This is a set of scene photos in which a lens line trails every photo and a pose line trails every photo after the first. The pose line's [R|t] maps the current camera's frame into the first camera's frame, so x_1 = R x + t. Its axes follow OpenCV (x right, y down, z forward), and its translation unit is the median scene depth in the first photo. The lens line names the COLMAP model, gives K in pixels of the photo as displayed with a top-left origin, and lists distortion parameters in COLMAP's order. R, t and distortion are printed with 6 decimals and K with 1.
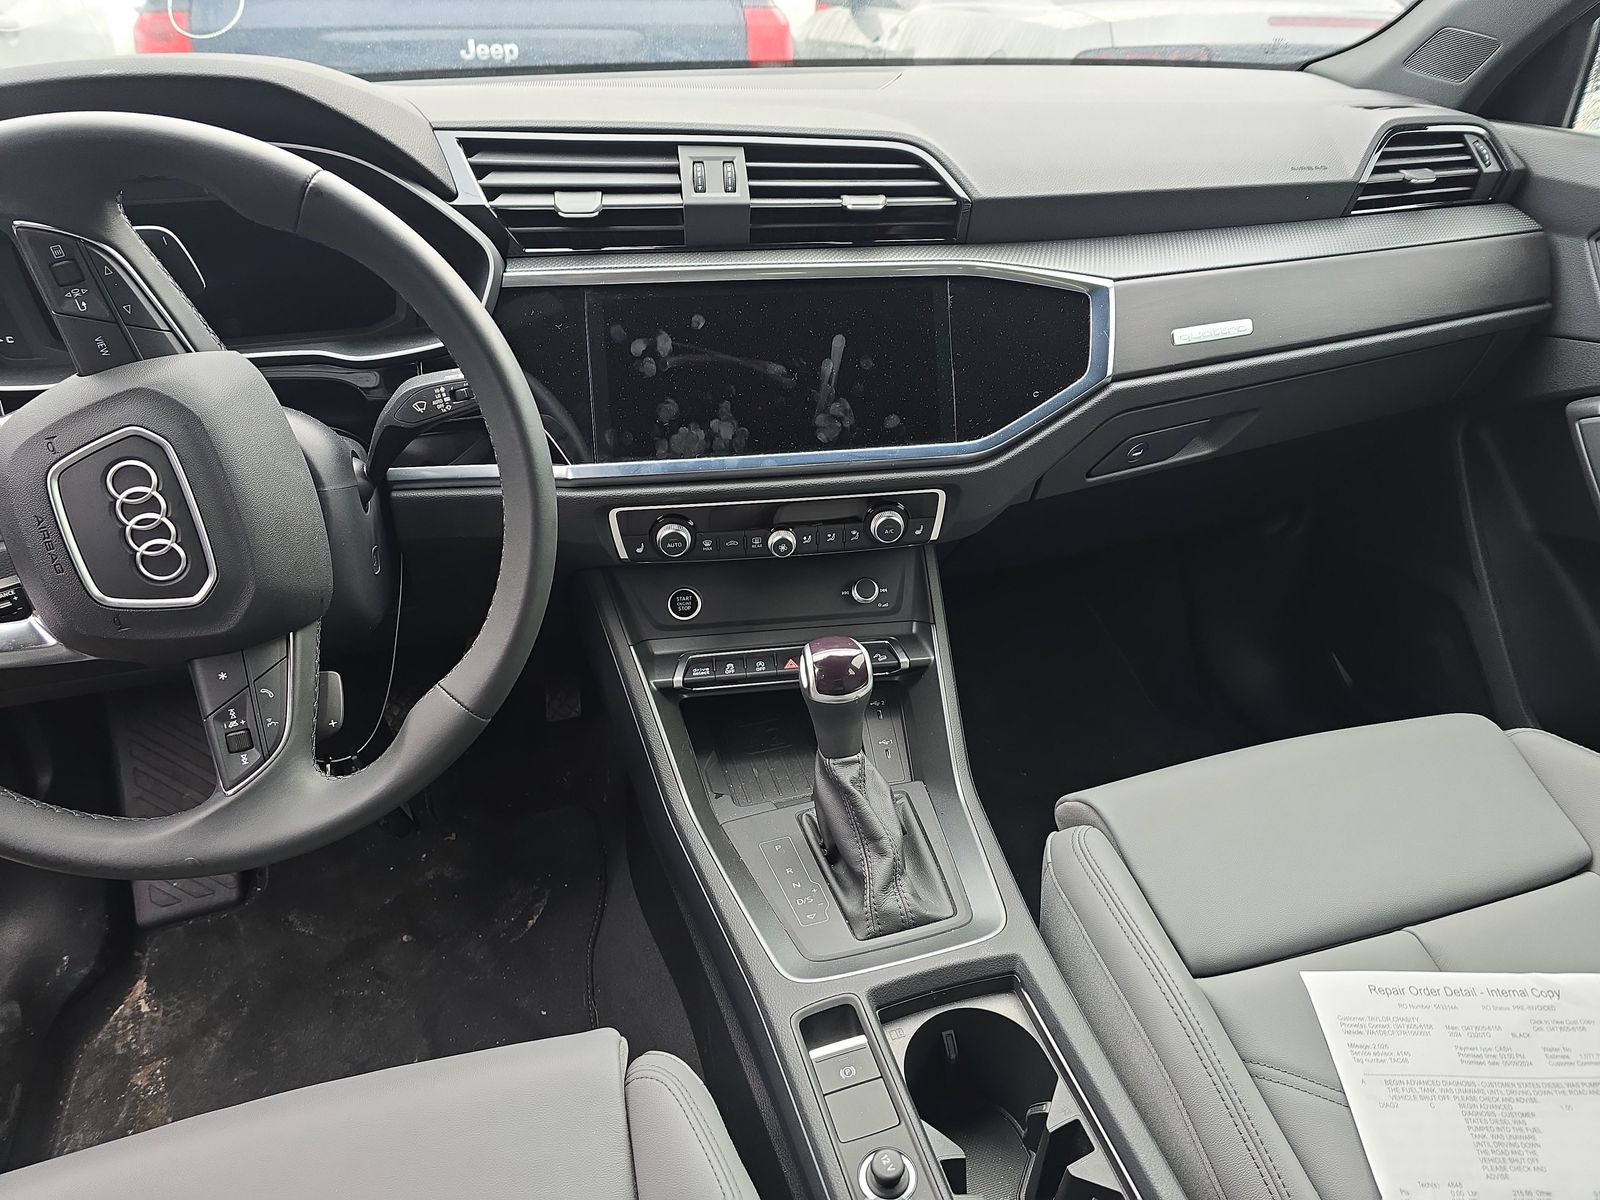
lens RADIAL K [[1056.7, 0, 814.7], [0, 1056.7, 609.4], [0, 0, 1]] dist [0.035862, -0.041922]
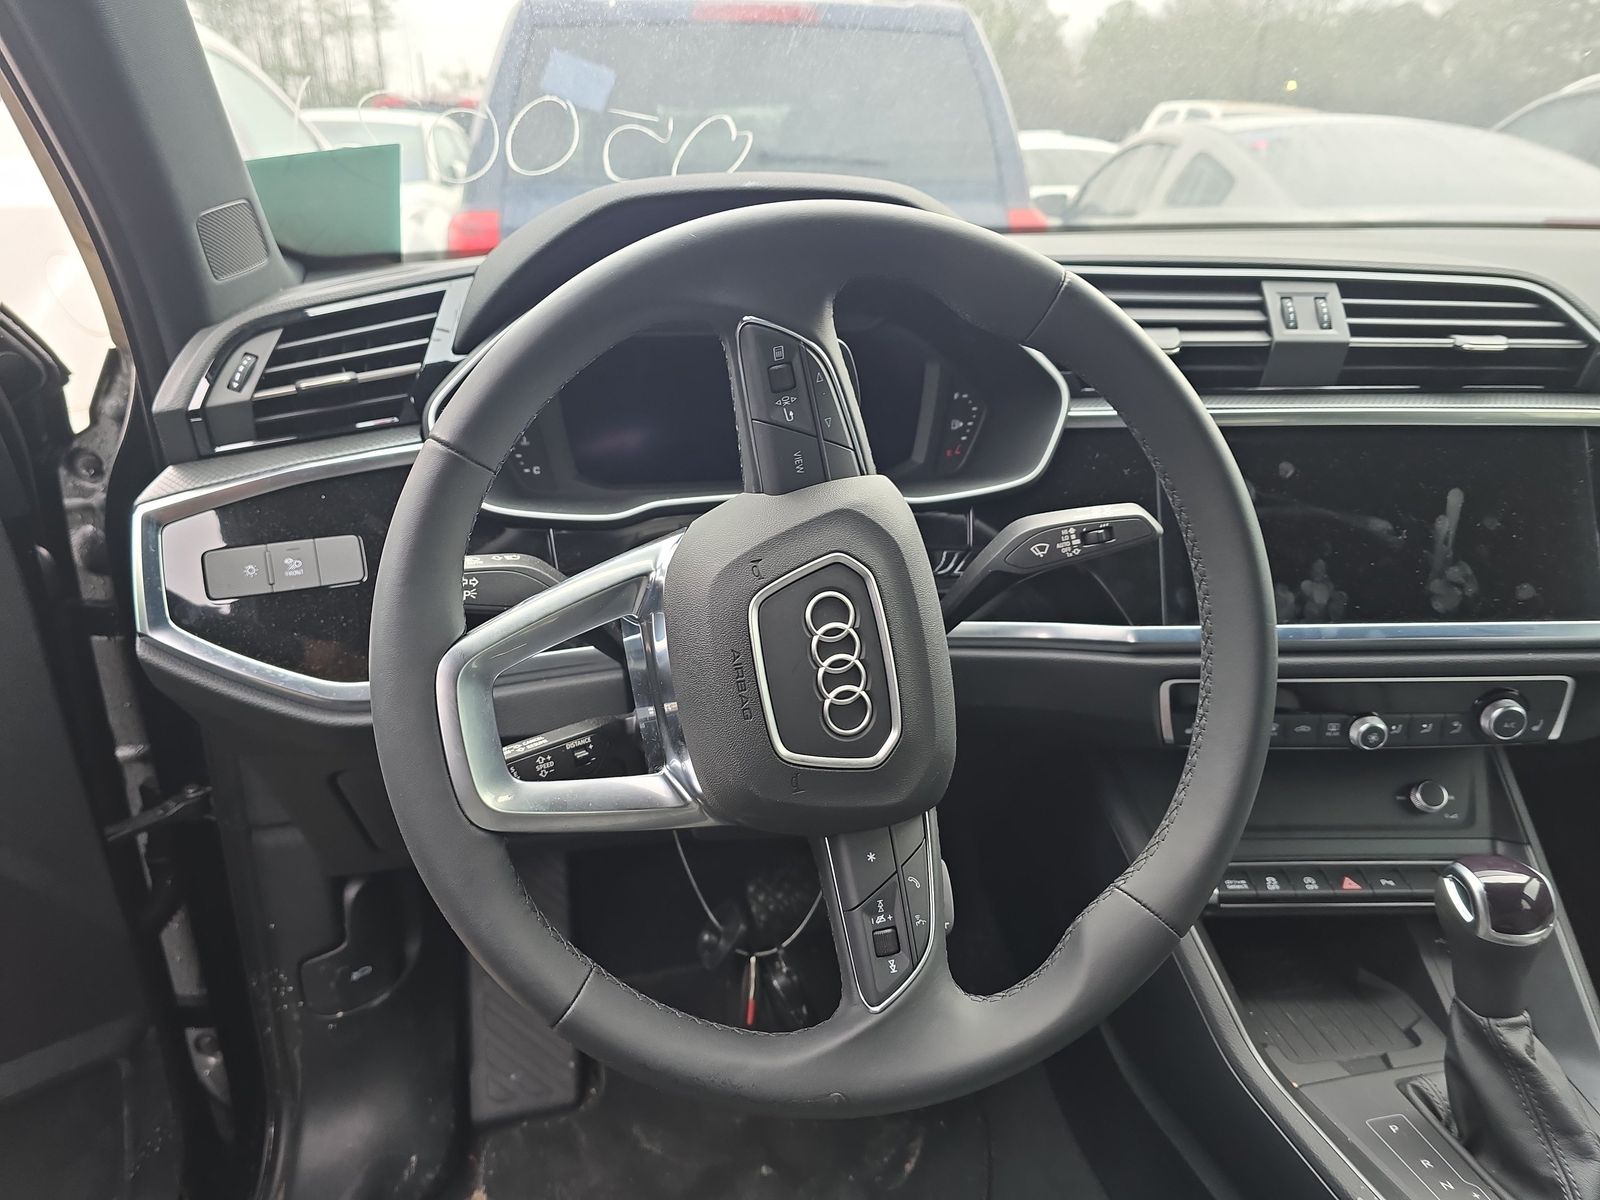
lens RADIAL K [[1056.7, 0, 789.4], [0, 1056.7, 606.6], [0, 0, 1]] dist [0.035862, -0.041922]
pose [[0.990290, 0.040504, -0.132987, -0.394749], [-0.063341, 0.983010, -0.172274, 0.013290], [0.123750, 0.179025, 0.976031, 0.124900]]
